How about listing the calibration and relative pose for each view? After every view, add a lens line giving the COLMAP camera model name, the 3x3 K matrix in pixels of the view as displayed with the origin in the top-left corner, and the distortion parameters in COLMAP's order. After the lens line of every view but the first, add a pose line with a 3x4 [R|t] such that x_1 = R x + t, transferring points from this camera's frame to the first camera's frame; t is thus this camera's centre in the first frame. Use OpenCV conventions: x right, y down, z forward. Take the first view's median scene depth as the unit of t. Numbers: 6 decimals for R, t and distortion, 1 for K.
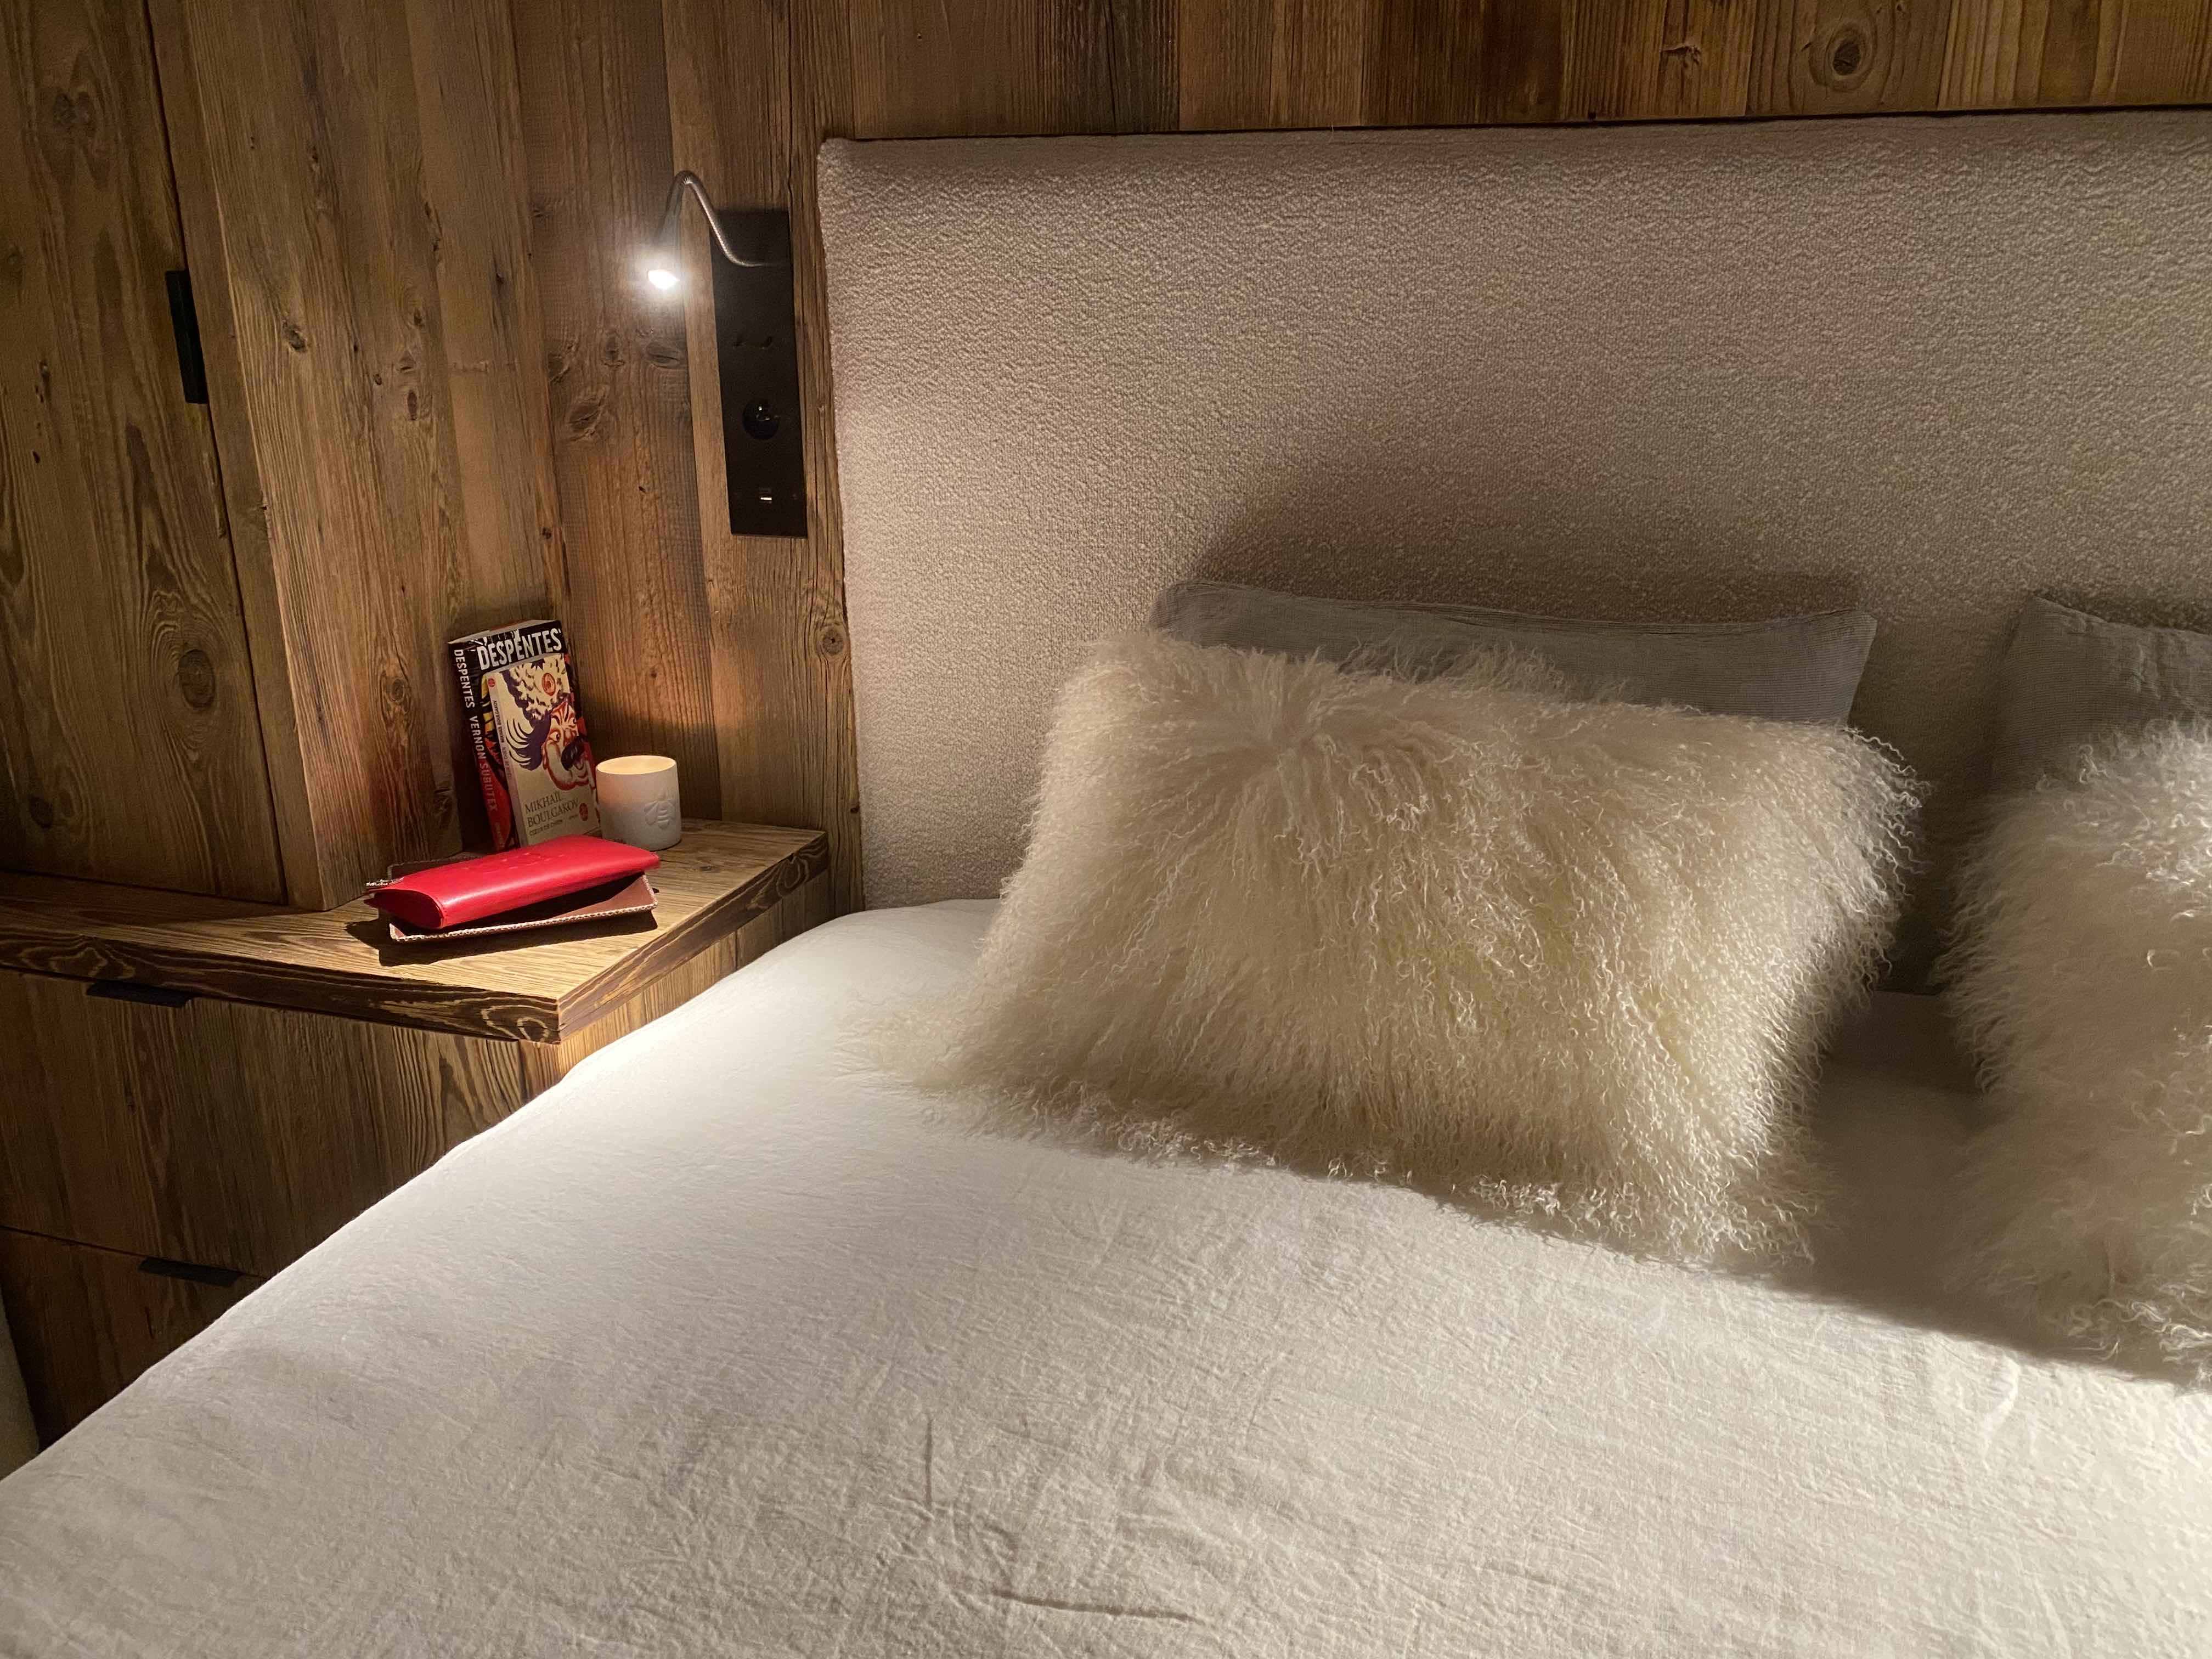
lens RADIAL K [[1657.4, 0, 1108.3], [0, 1657.4, 825.7], [0, 0, 1]] dist [0.009428, -0.021320]
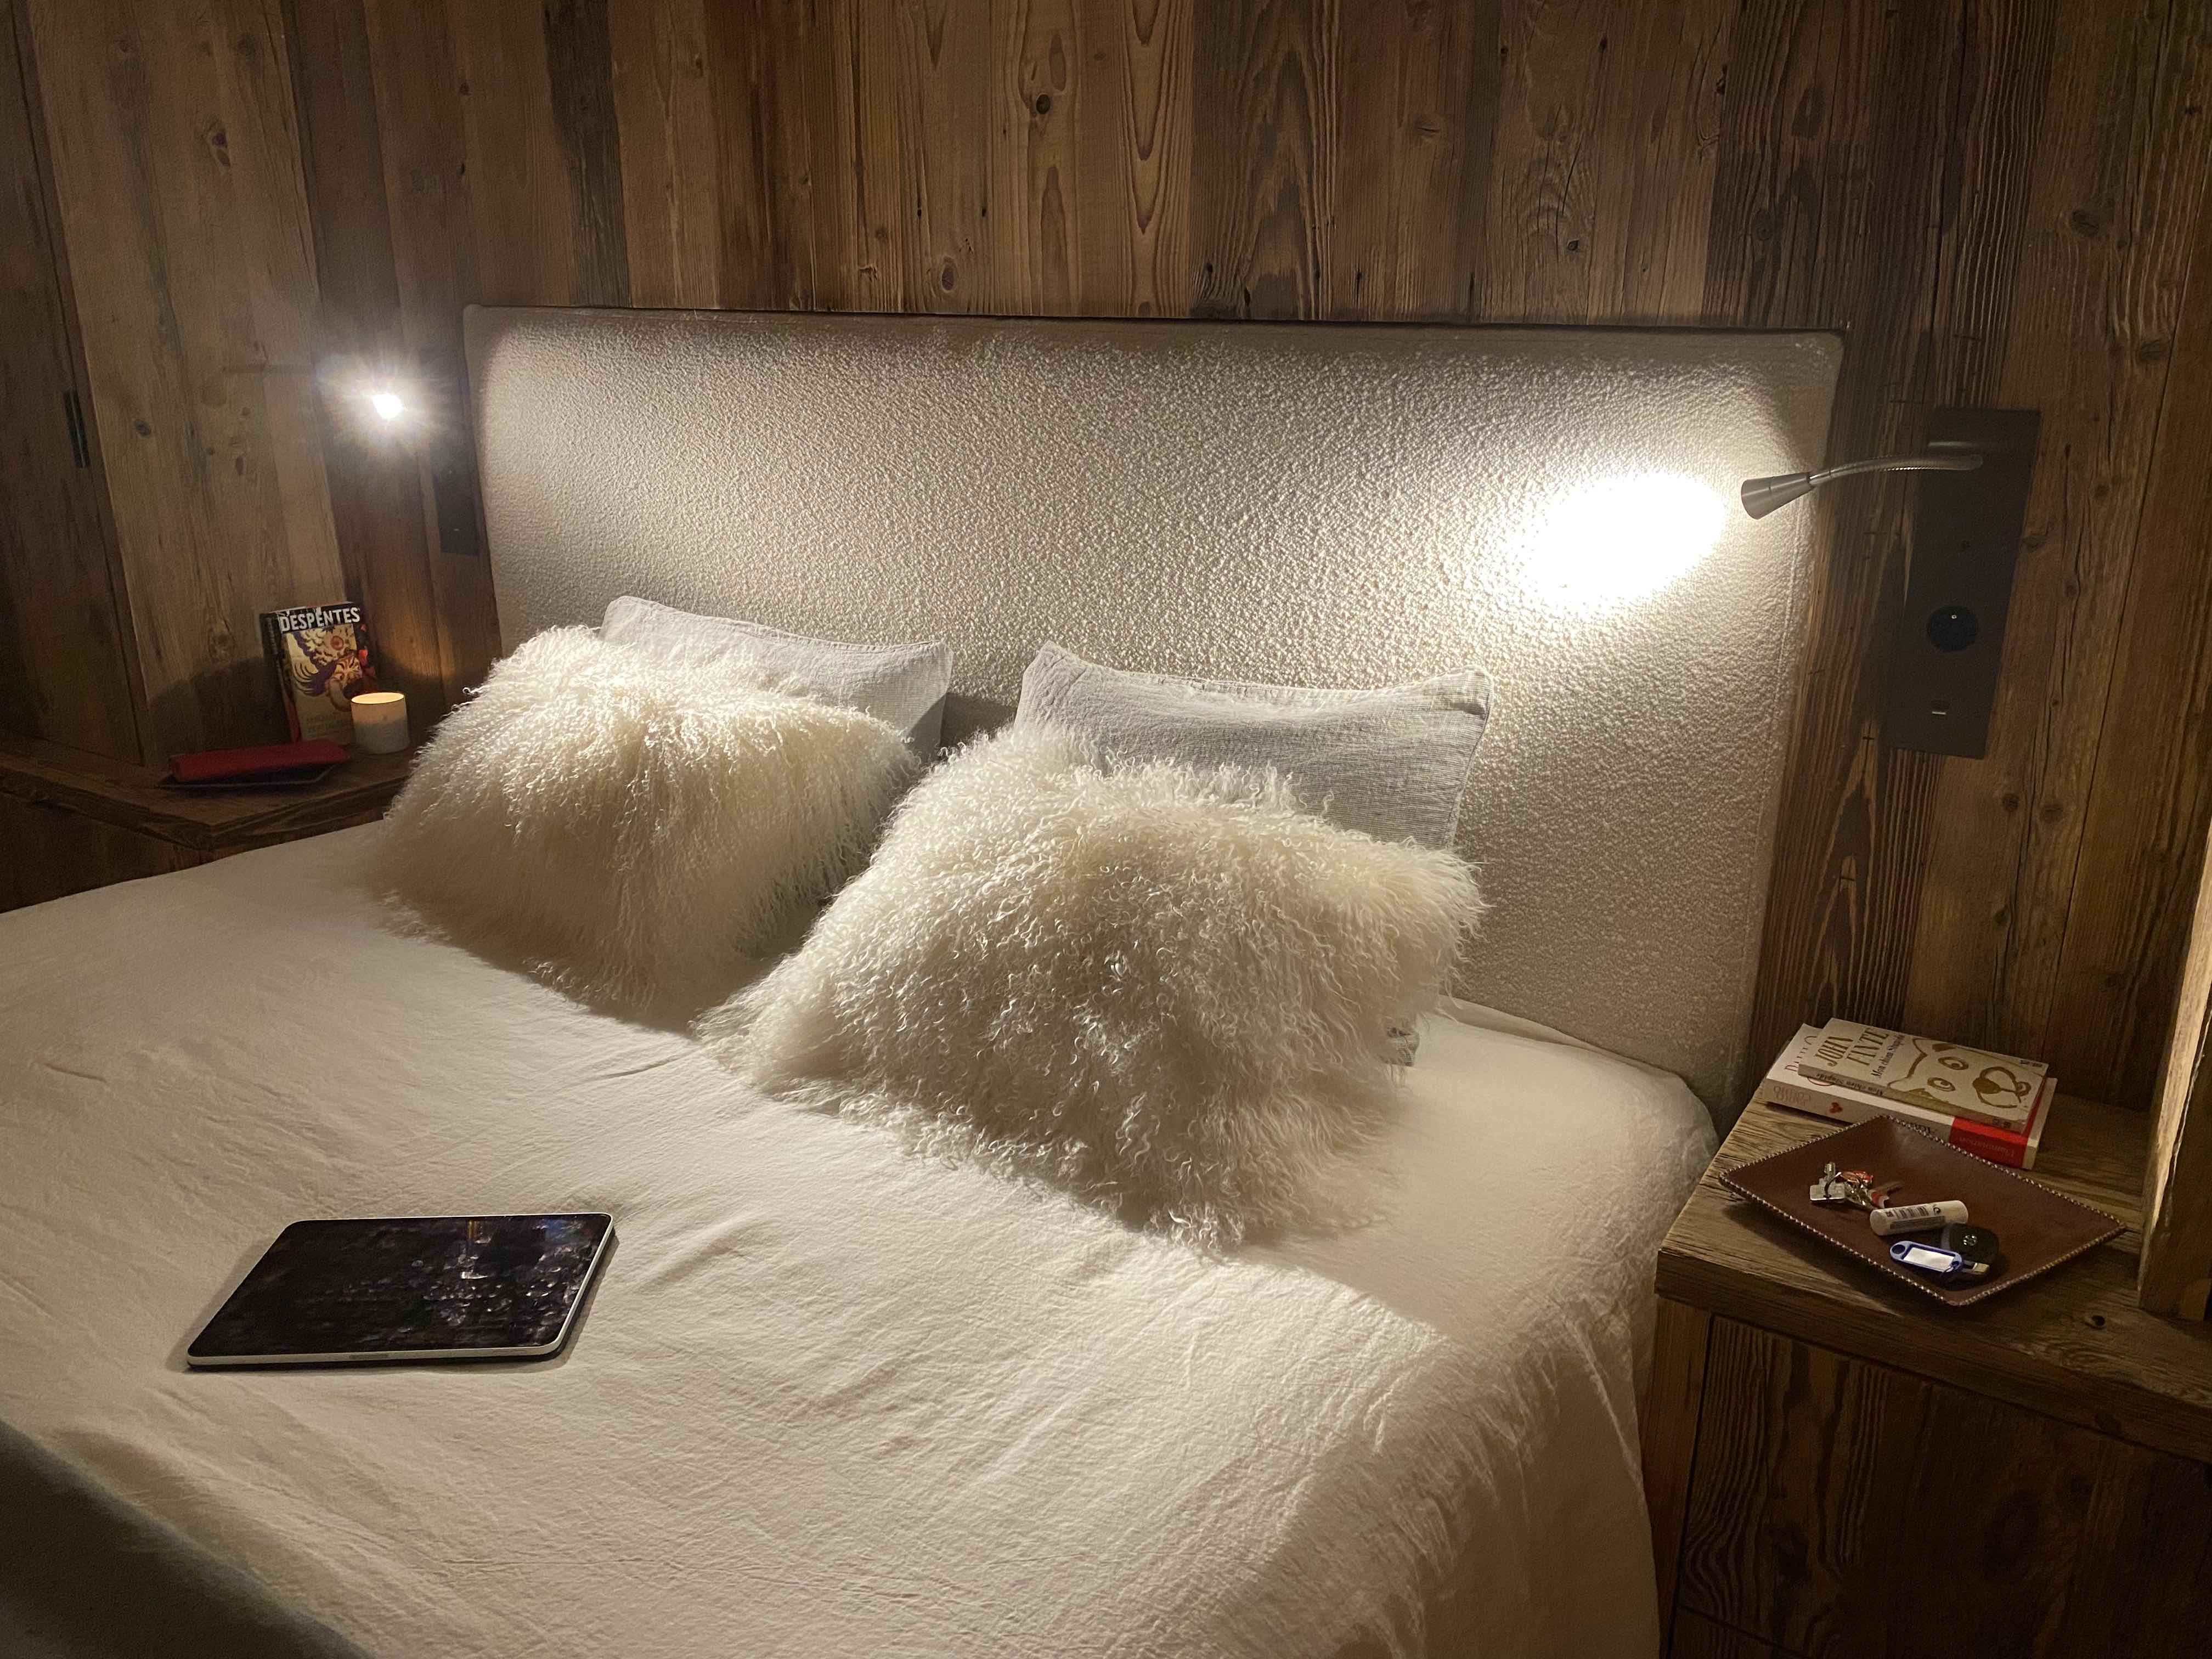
lens RADIAL K [[1657.4, 0, 1117.3], [0, 1657.4, 839.1], [0, 0, 1]] dist [0.009428, -0.021320]
pose [[0.966093, 0.085797, -0.243523, 0.787009], [-0.081974, 0.996300, 0.025812, -0.002336], [0.244837, -0.004974, 0.969552, -0.342391]]
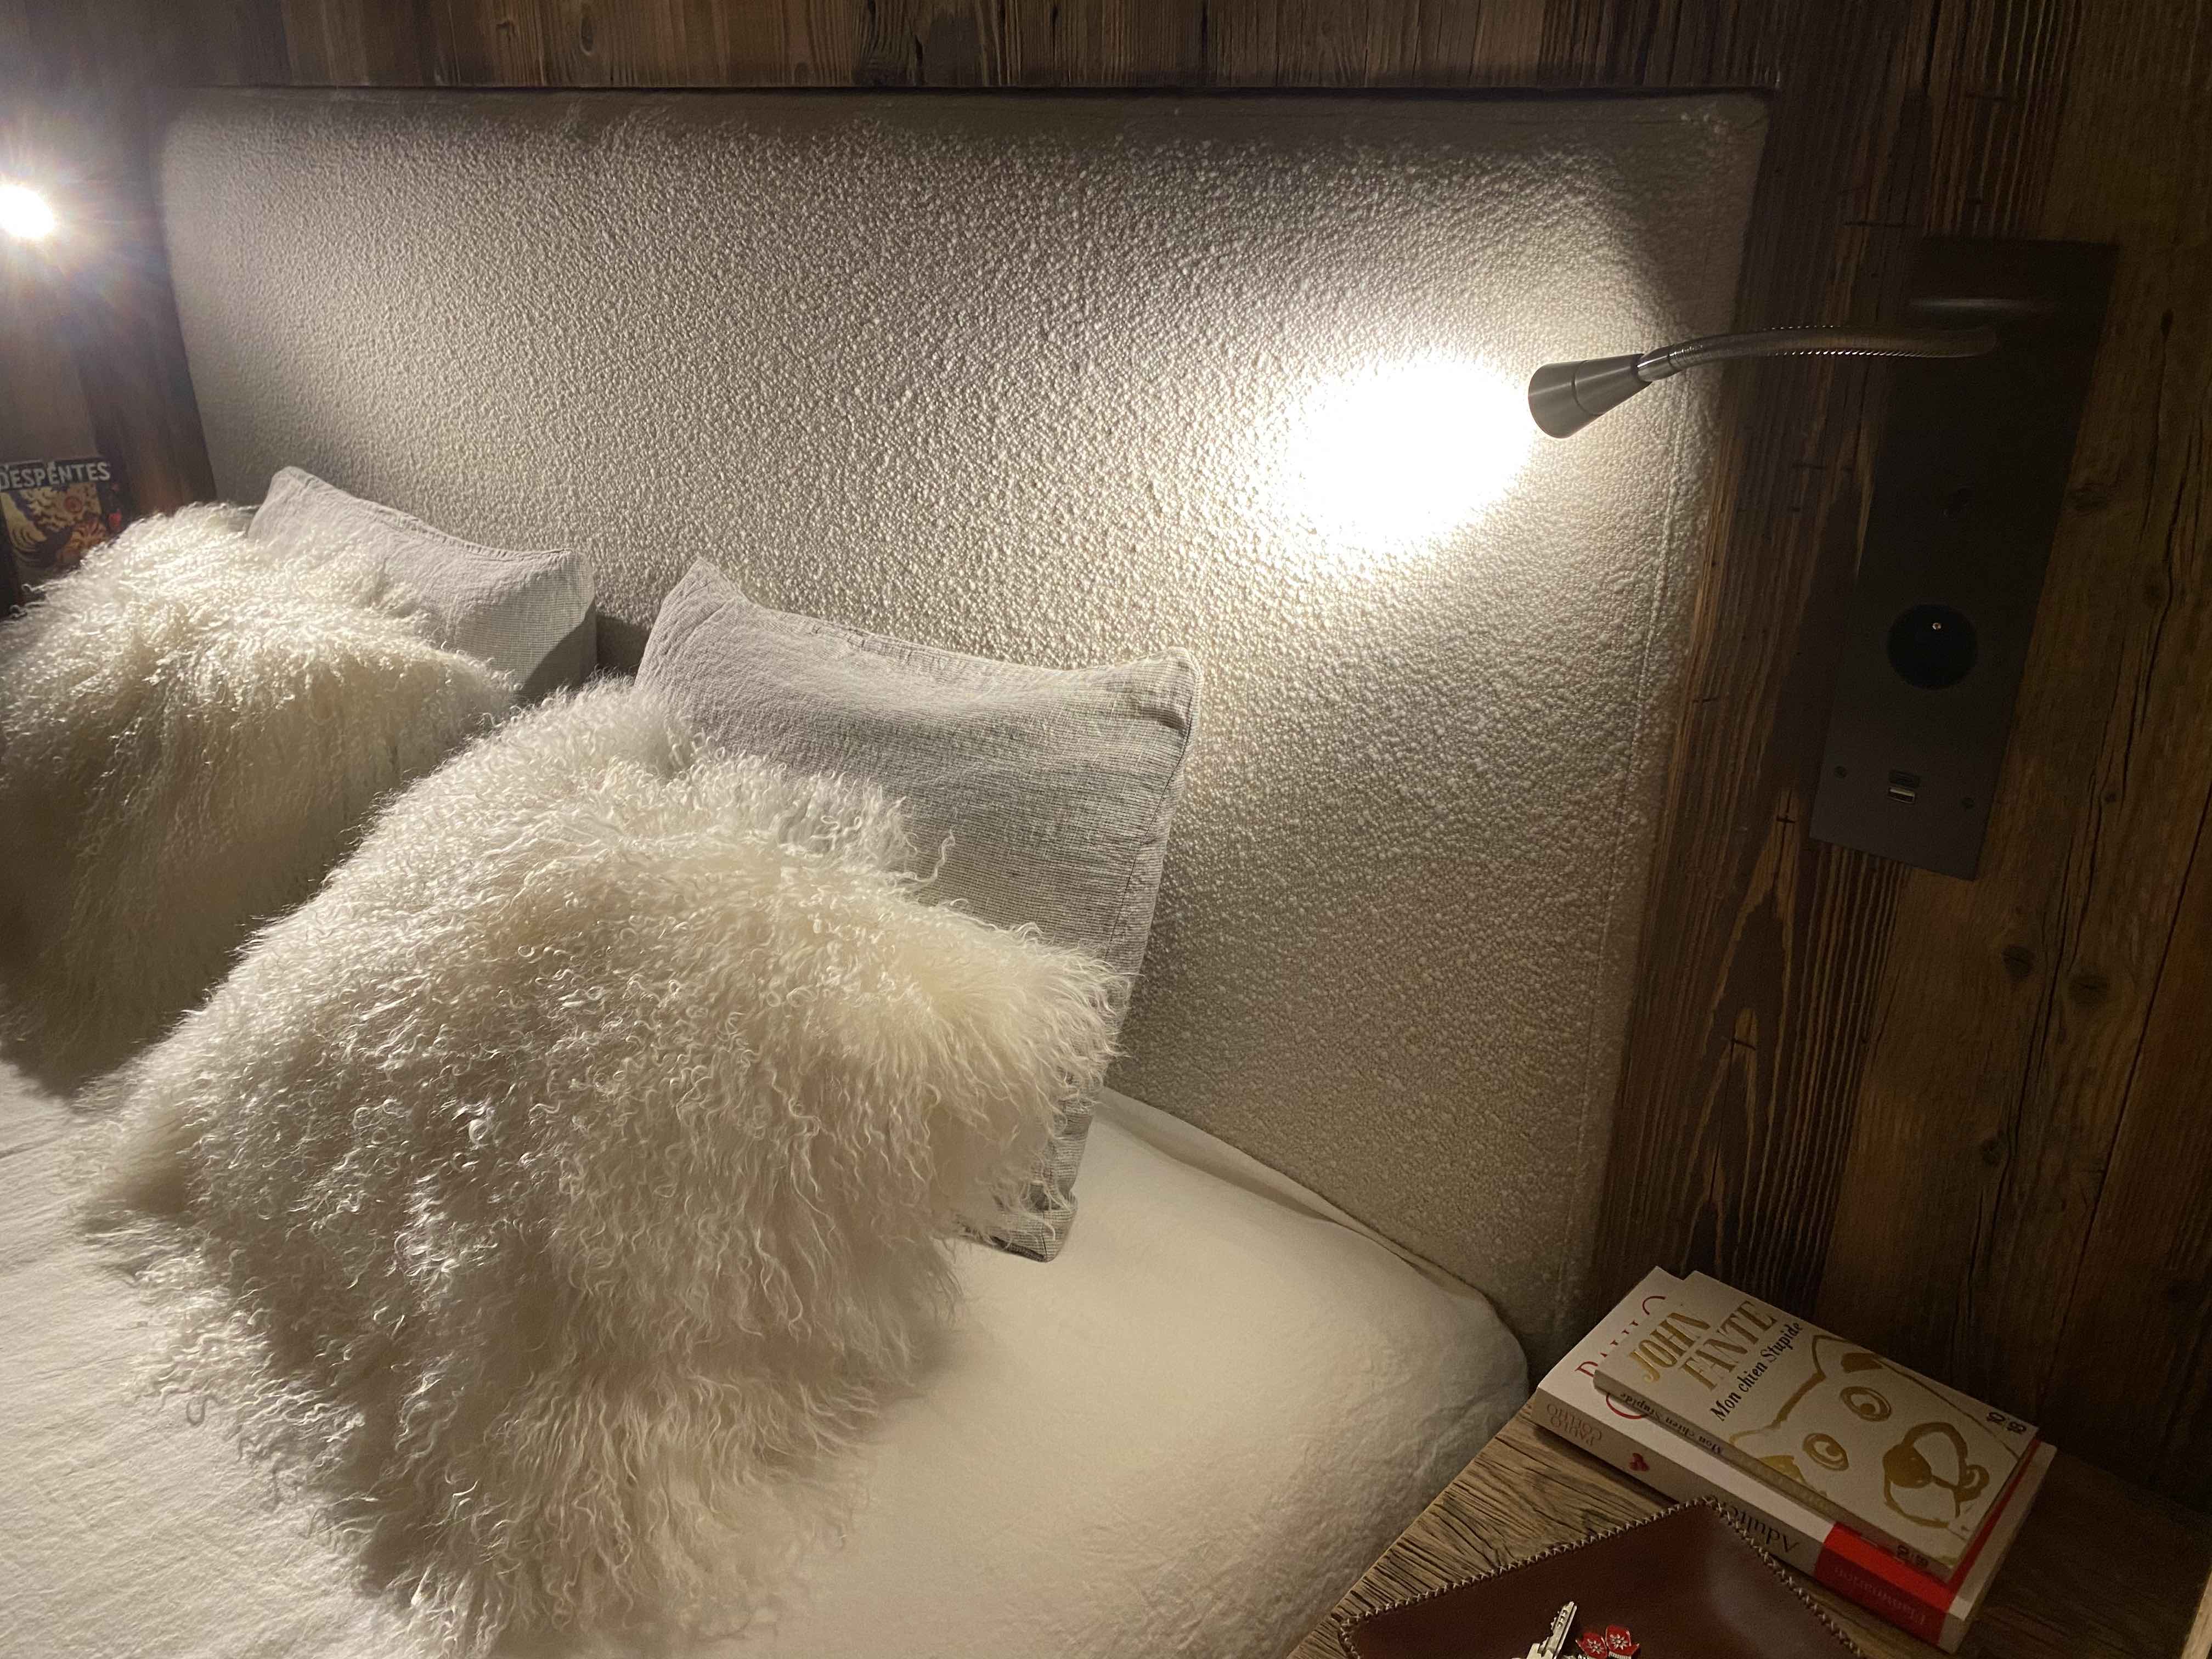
lens RADIAL K [[1657.4, 0, 1111.5], [0, 1657.4, 821.3], [0, 0, 1]] dist [0.009428, -0.021320]
pose [[0.917922, 0.164736, -0.360945, 0.956058], [-0.129478, 0.984299, 0.119961, -0.105323], [0.375040, -0.063380, 0.924839, 0.081263]]
